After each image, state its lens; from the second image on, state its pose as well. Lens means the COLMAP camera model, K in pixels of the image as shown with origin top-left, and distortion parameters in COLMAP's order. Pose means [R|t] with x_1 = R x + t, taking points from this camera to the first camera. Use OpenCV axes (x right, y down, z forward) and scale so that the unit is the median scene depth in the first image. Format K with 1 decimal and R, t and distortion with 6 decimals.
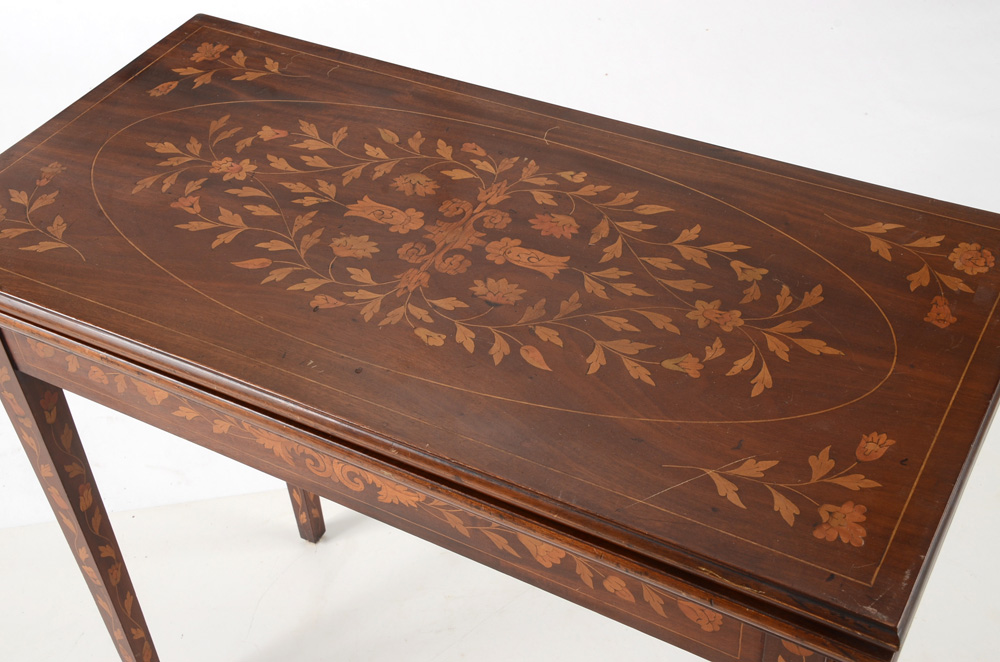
lens RADIAL K [[1318.7, 0, 496.0], [0, 1318.7, 338.7], [0, 0, 1]] dist [0.155088, 0.000000]
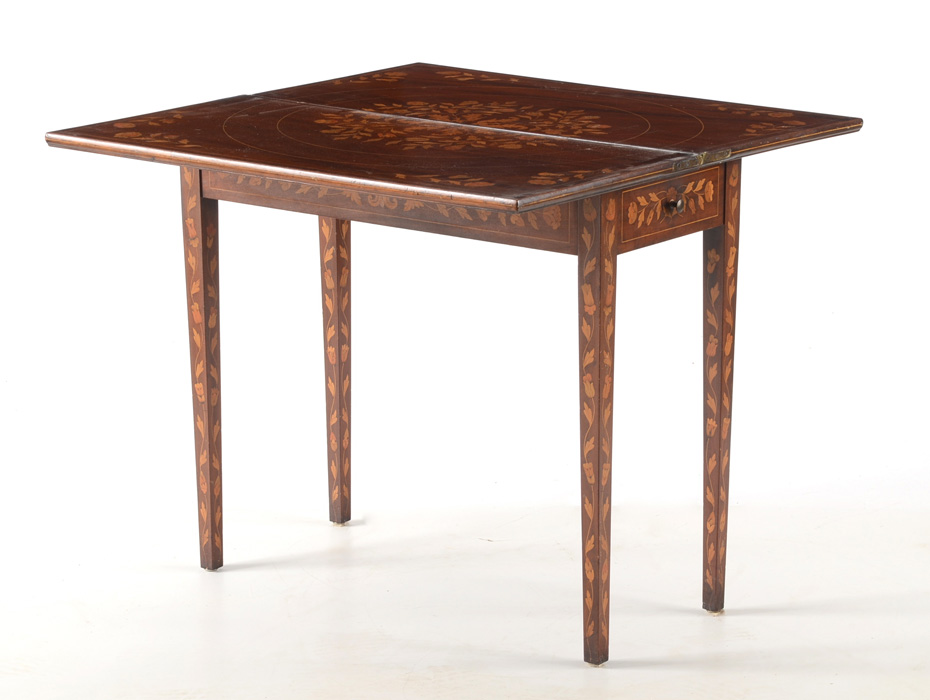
lens RADIAL K [[3214.9, 0, 466.5], [0, 3214.9, 348.4], [0, 0, 1]] dist [0.653294, 0.000000]
pose [[0.989112, 0.078128, -0.124713, 0.574628], [-0.126833, 0.882359, -0.453163, 2.318864], [0.074636, 0.464047, 0.882661, -2.887743]]
